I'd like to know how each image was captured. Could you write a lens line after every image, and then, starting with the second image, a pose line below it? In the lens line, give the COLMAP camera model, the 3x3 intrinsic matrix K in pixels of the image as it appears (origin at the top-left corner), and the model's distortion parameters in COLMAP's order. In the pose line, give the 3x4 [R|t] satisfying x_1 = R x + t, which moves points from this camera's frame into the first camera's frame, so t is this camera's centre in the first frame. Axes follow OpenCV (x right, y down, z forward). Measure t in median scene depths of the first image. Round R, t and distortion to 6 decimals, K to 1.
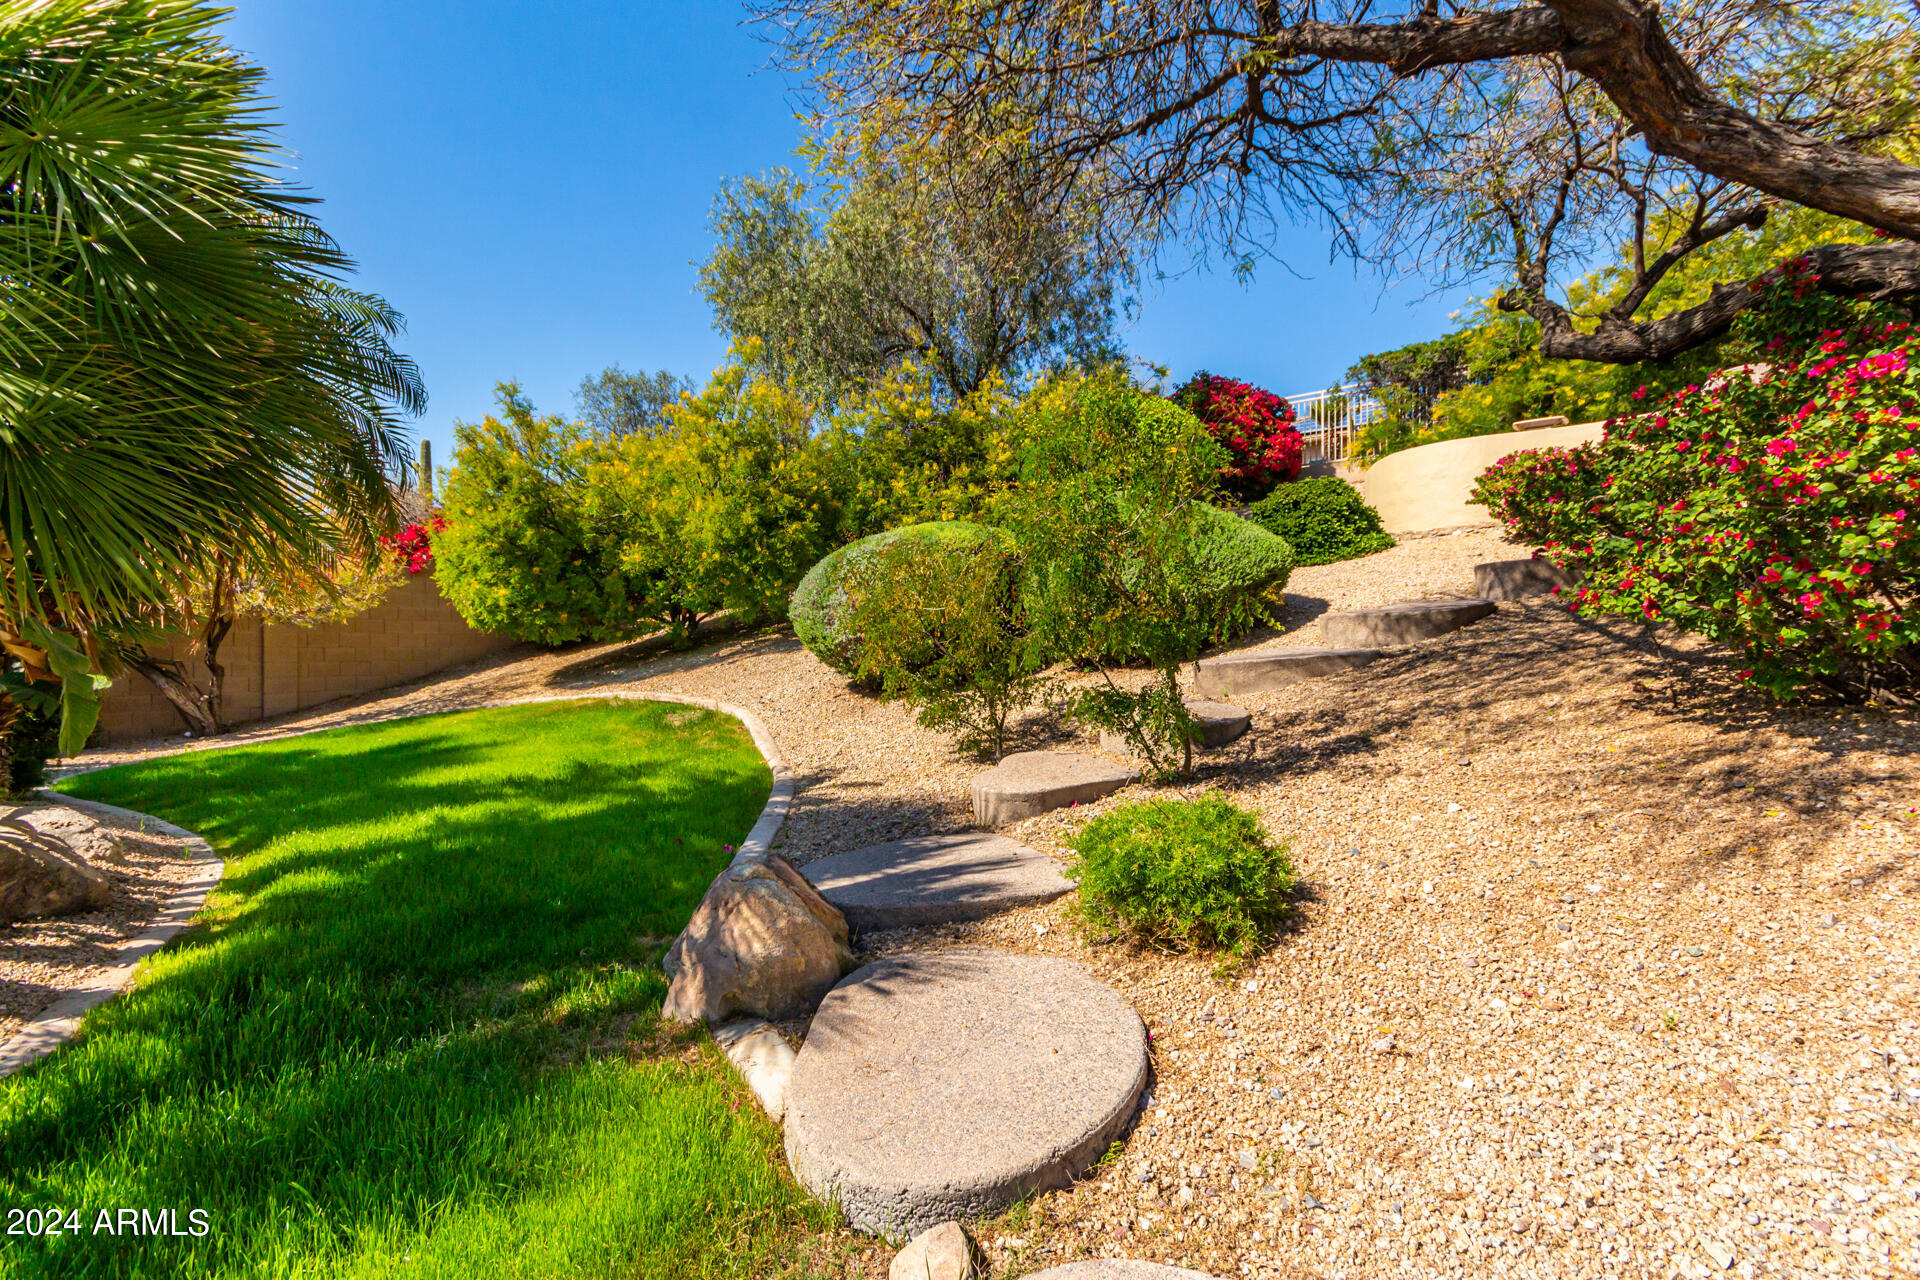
lens RADIAL K [[858.4, 0, 960.8], [0, 858.4, 652.3], [0, 0, 1]] dist [0.000737, 0.000740]
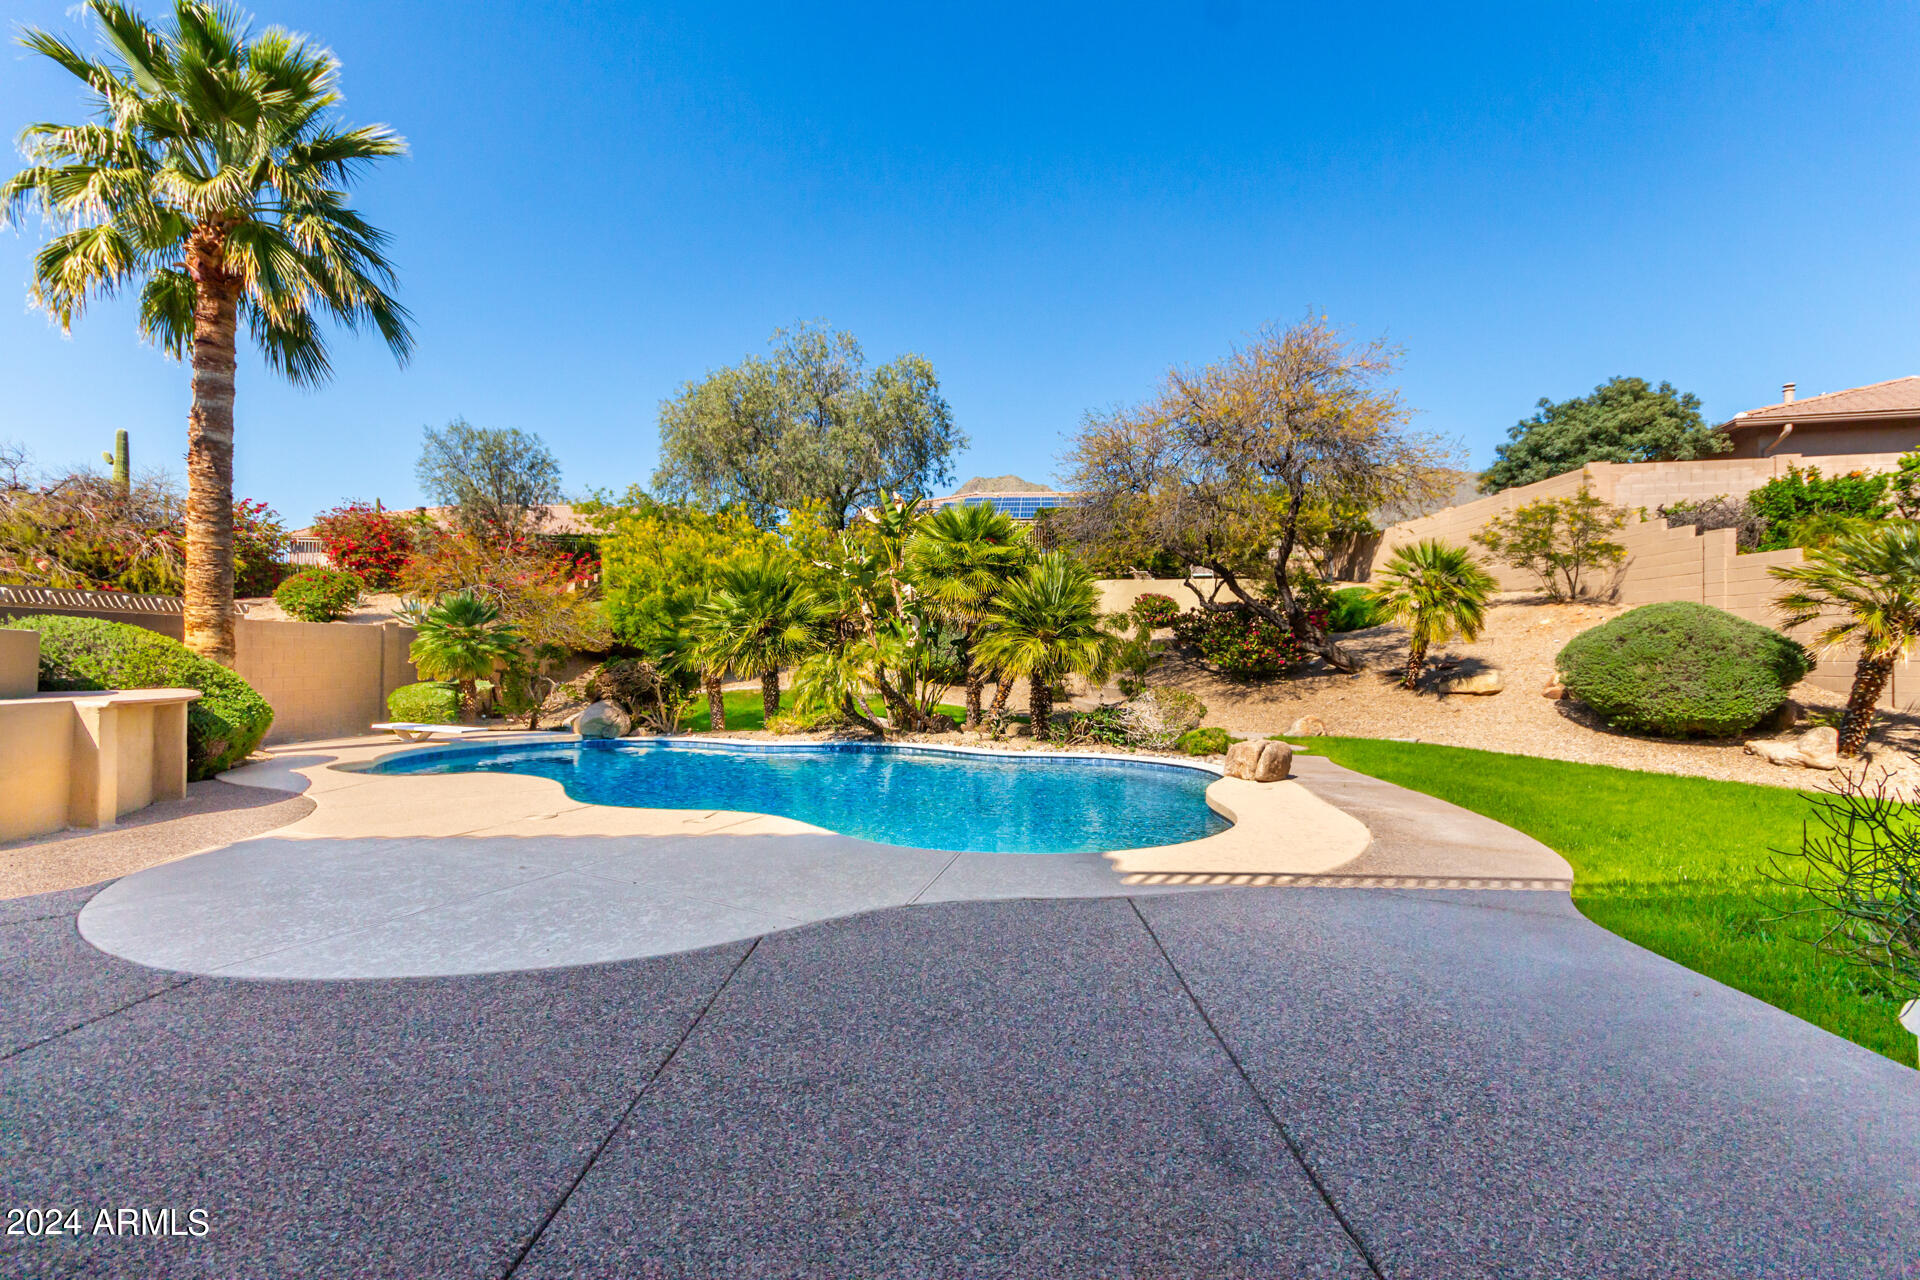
lens RADIAL K [[858.4, 0, 960.8], [0, 858.4, 652.3], [0, 0, 1]] dist [0.000737, 0.000740]
pose [[0.860049, 0.010307, 0.510108, -1.882085], [-0.012110, 0.999927, 0.000215, -0.058215], [-0.510068, -0.006362, 0.860110, -1.579834]]
